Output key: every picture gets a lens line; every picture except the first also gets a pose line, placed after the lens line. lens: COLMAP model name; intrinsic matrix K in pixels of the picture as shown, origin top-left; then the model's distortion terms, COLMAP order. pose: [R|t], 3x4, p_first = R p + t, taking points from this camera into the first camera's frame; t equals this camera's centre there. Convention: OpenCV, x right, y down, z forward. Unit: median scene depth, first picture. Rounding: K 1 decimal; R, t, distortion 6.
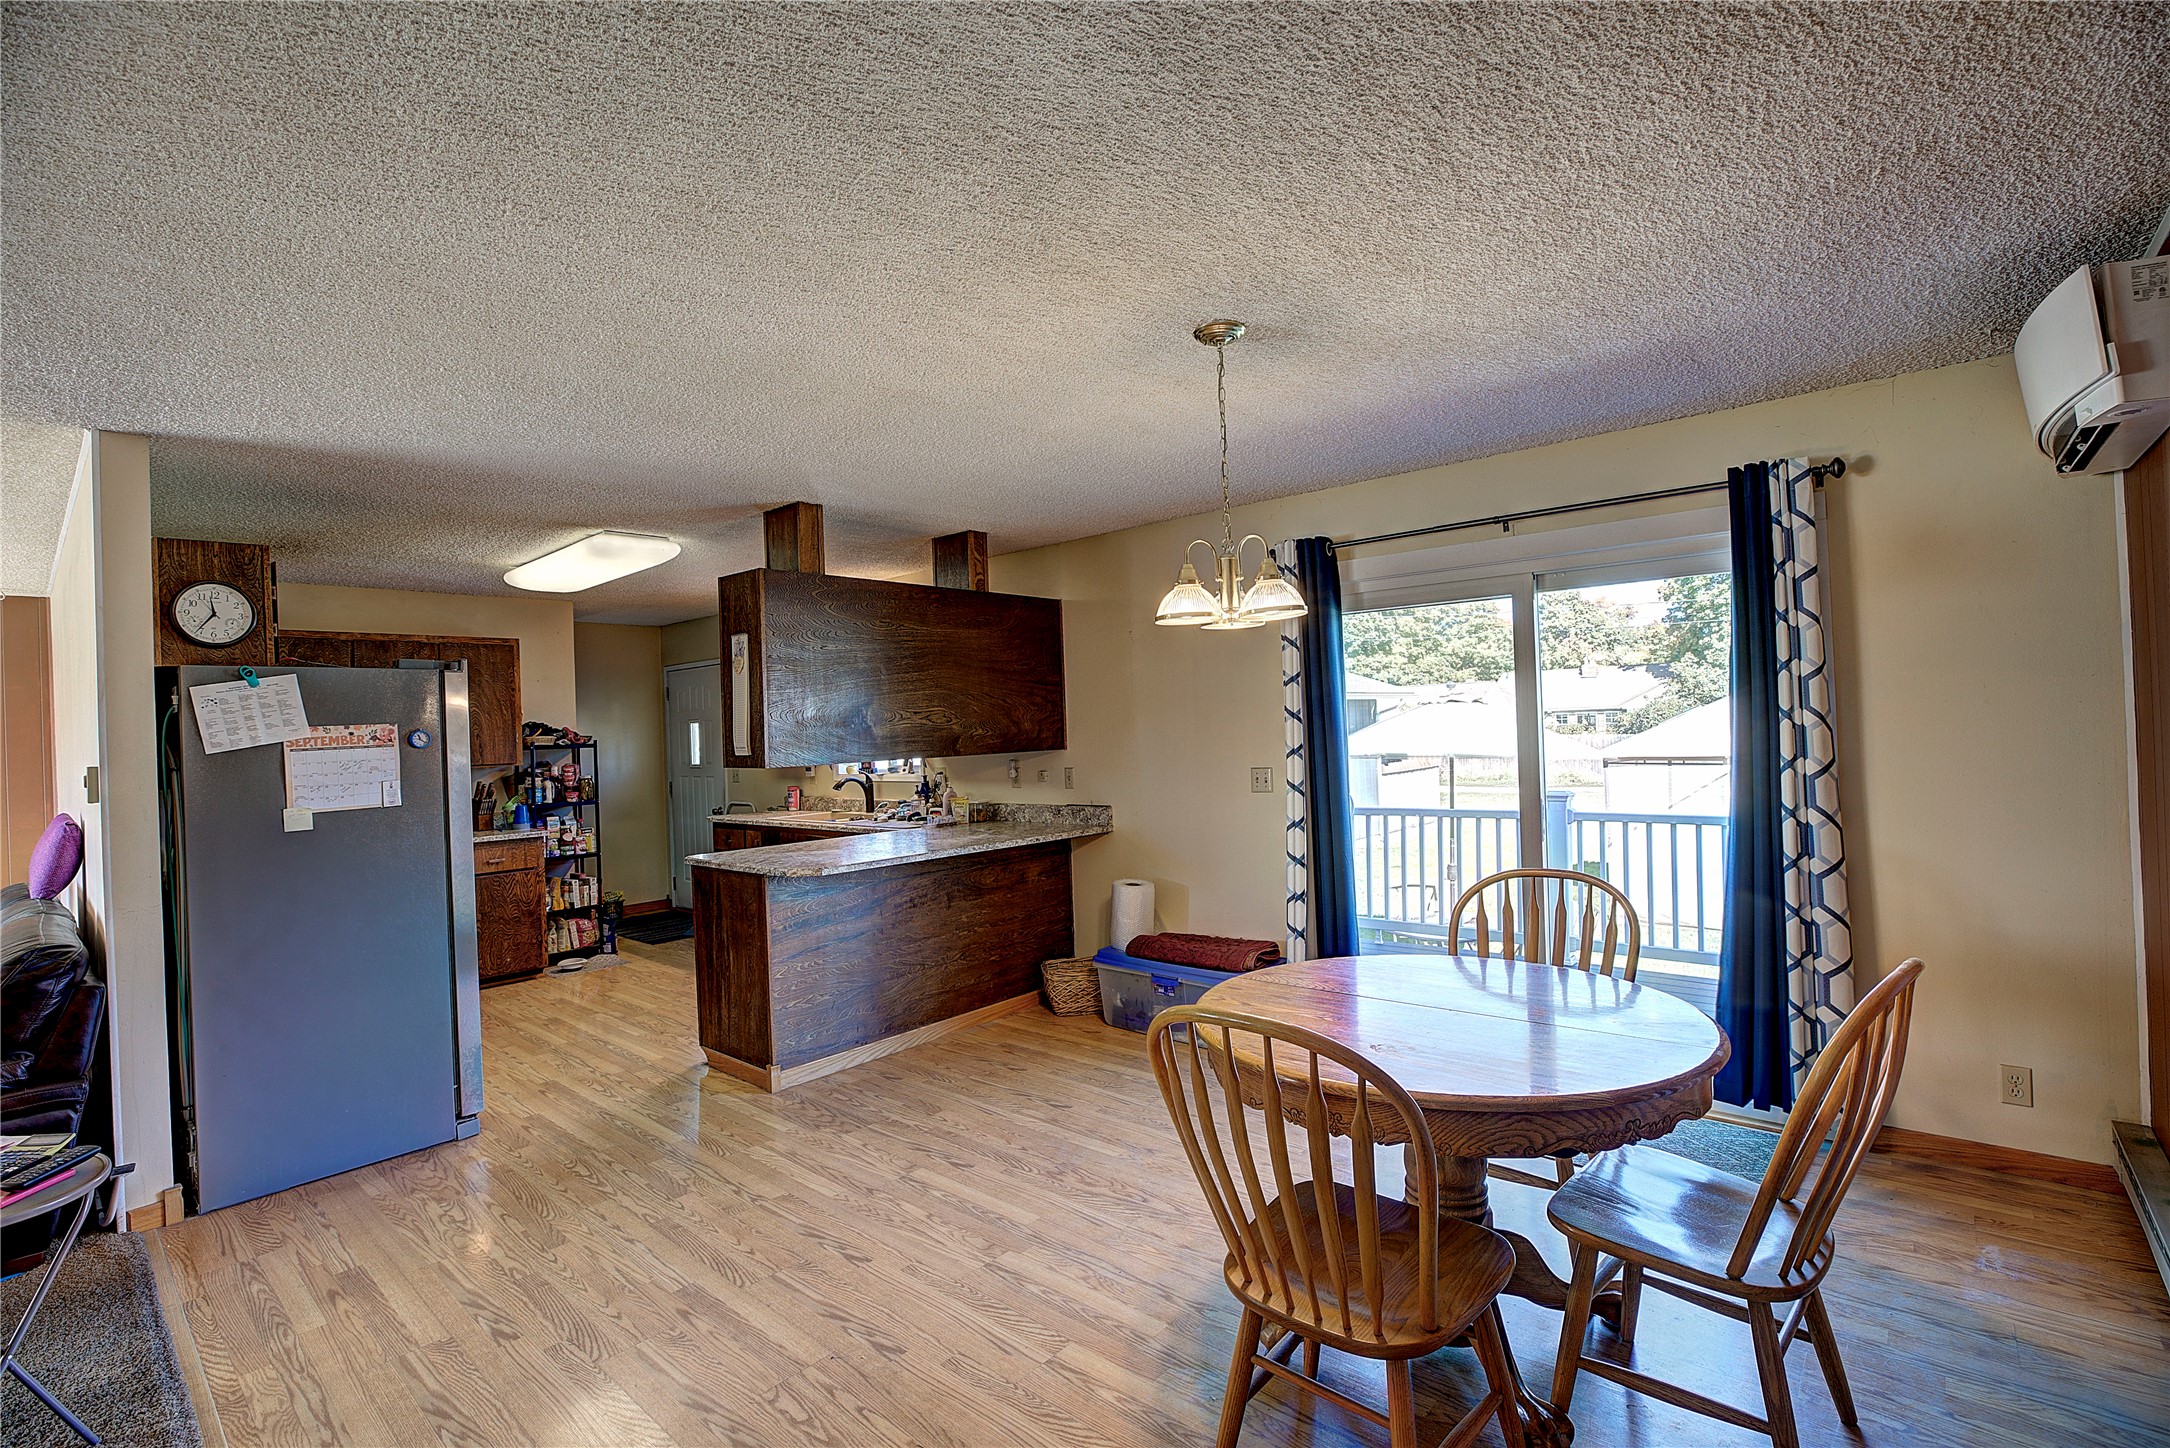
lens RADIAL K [[984.7, 0, 1075.9], [0, 984.7, 720.6], [0, 0, 1]] dist [-0.045261, 0.012817]
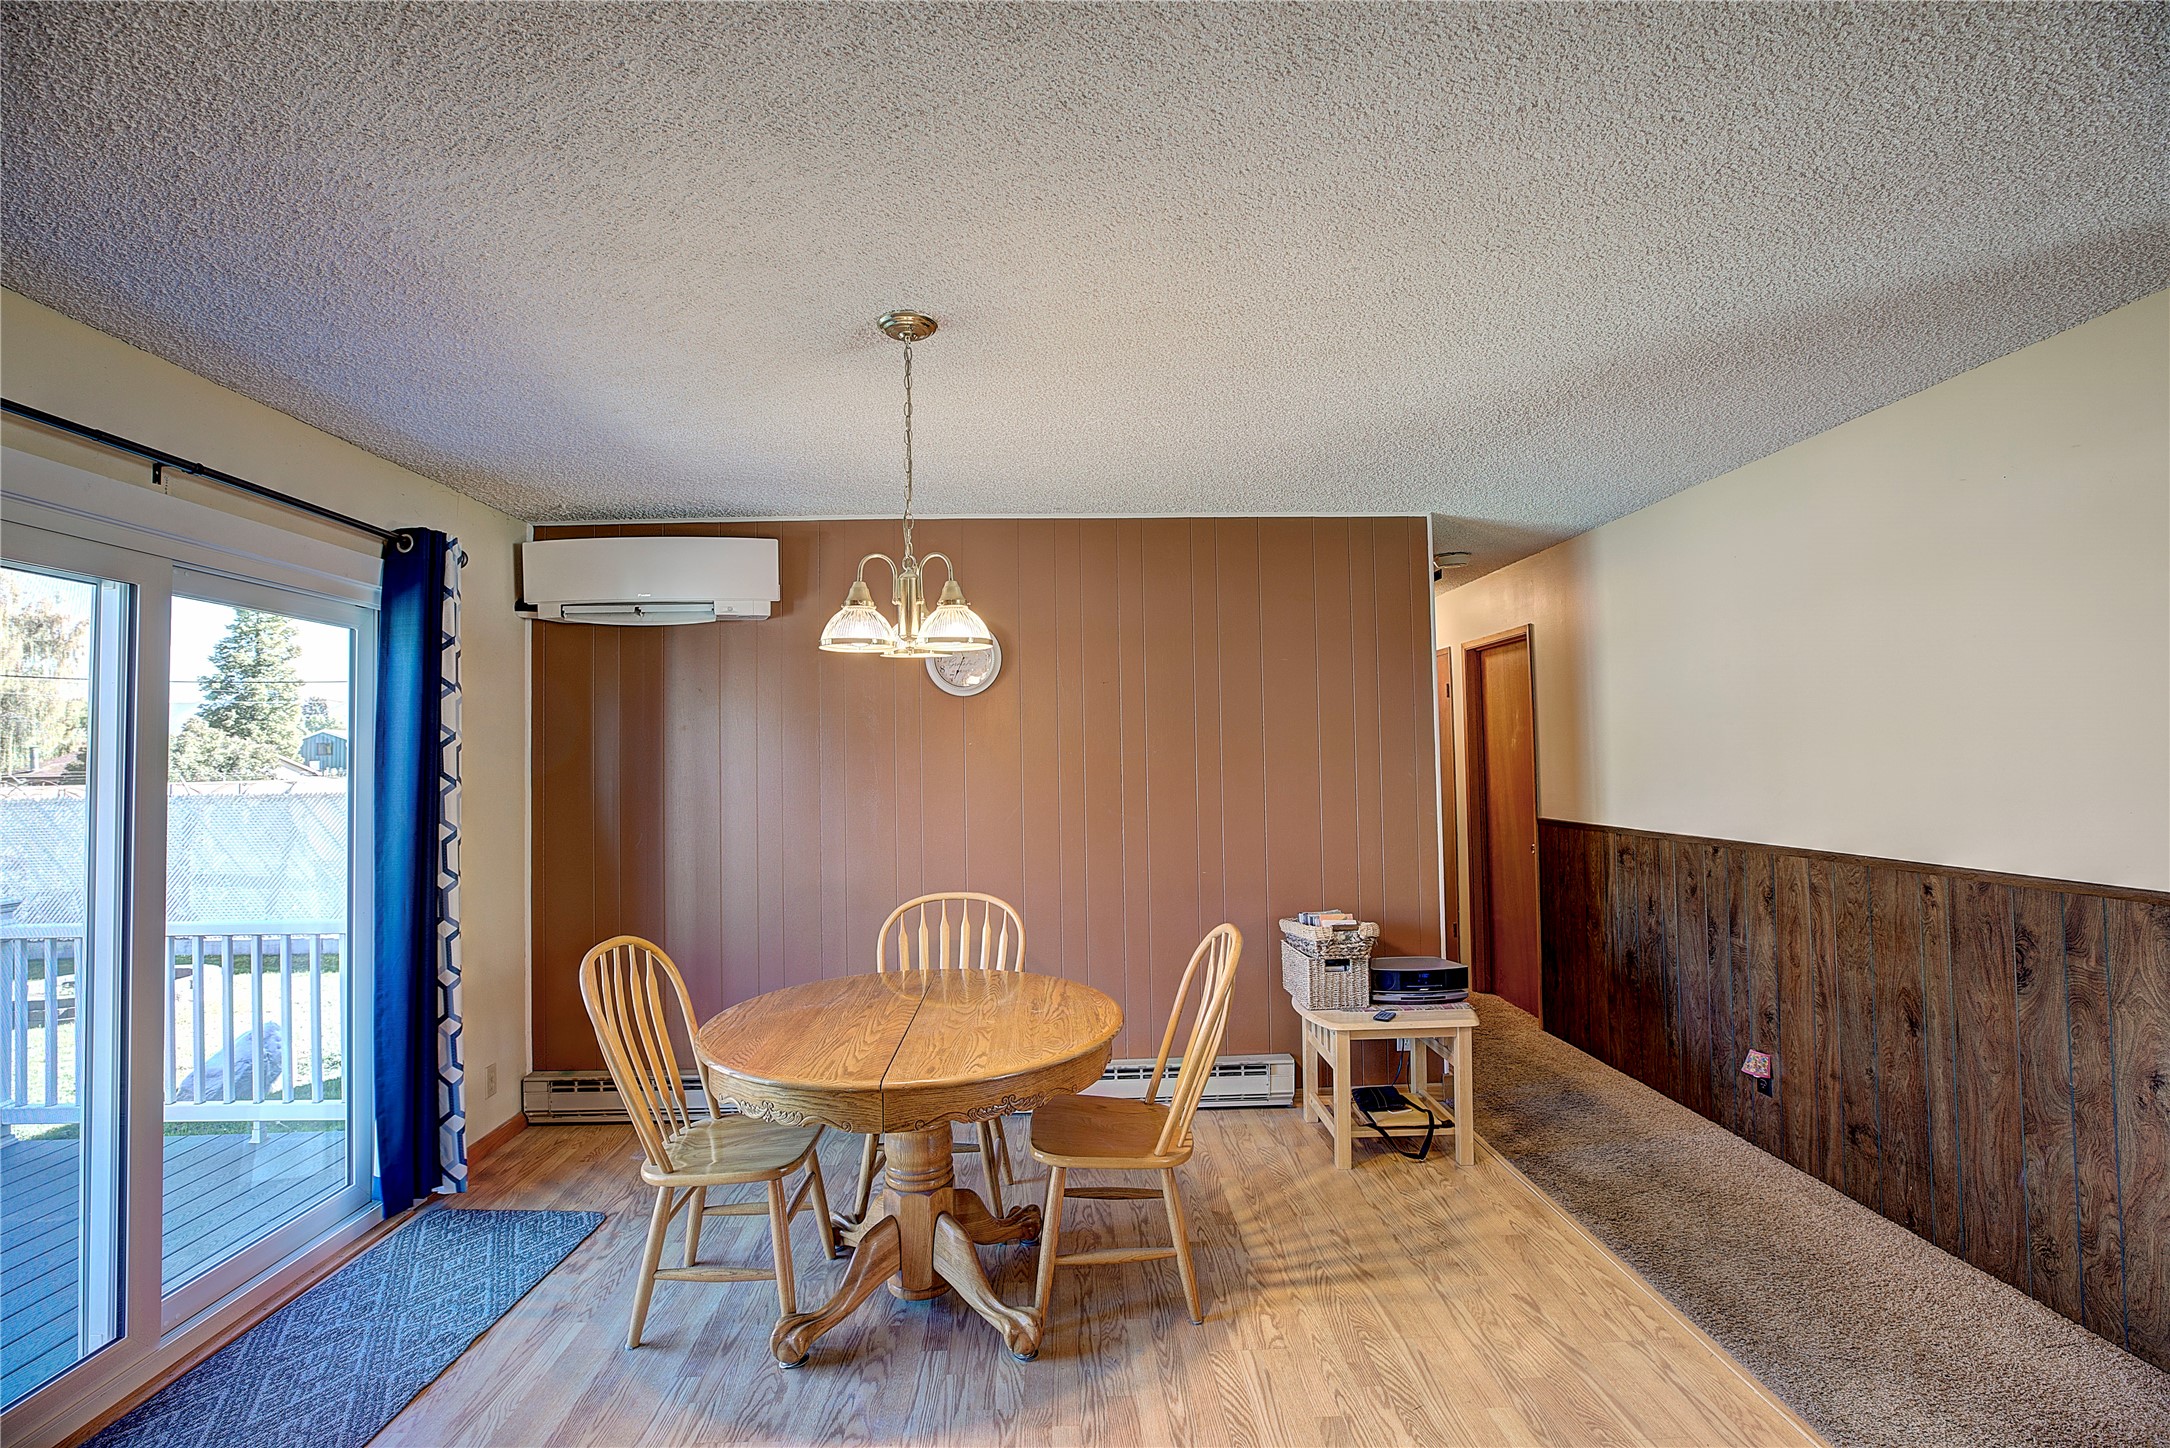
lens RADIAL K [[984.7, 0, 1077.9], [0, 984.7, 720.8], [0, 0, 1]] dist [-0.045261, 0.012817]
pose [[-0.682621, 0.074678, 0.726947, -0.231744], [0.037329, 0.997029, -0.067370, 0.010814], [-0.729819, -0.018852, -0.683381, 0.597597]]
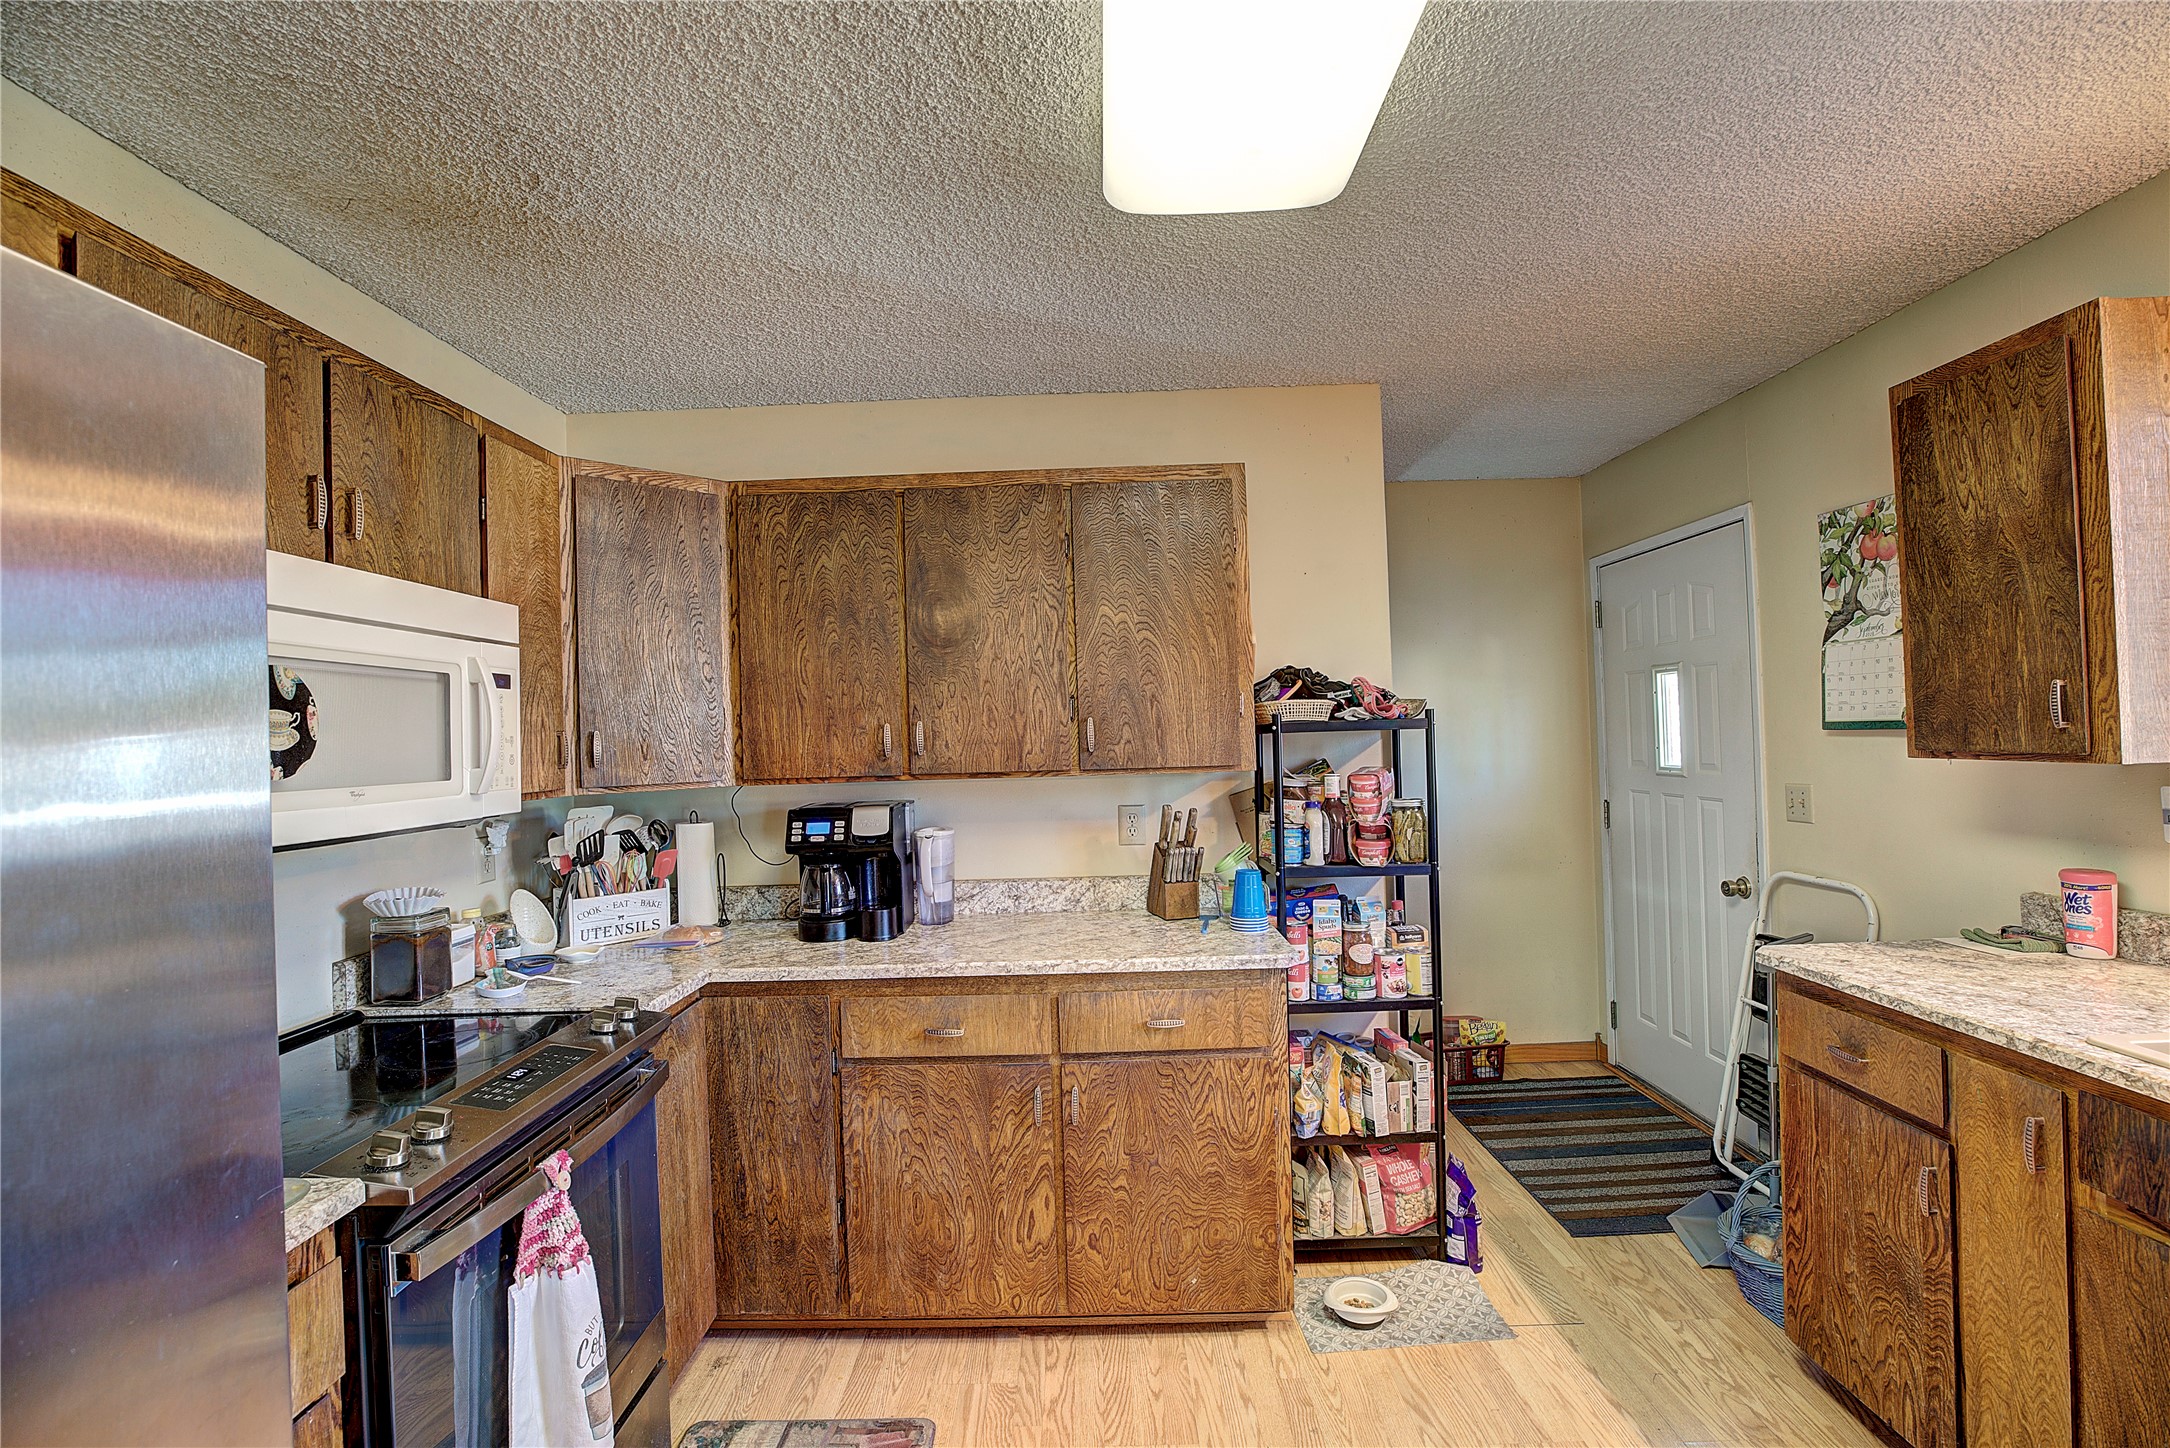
lens RADIAL K [[984.7, 0, 1078.5], [0, 984.7, 719.2], [0, 0, 1]] dist [-0.045261, 0.012817]
pose [[0.655498, 0.005368, -0.755178, -0.306785], [0.013270, 0.999738, 0.018625, 0.015660], [0.755081, -0.022230, 0.655255, 0.675532]]
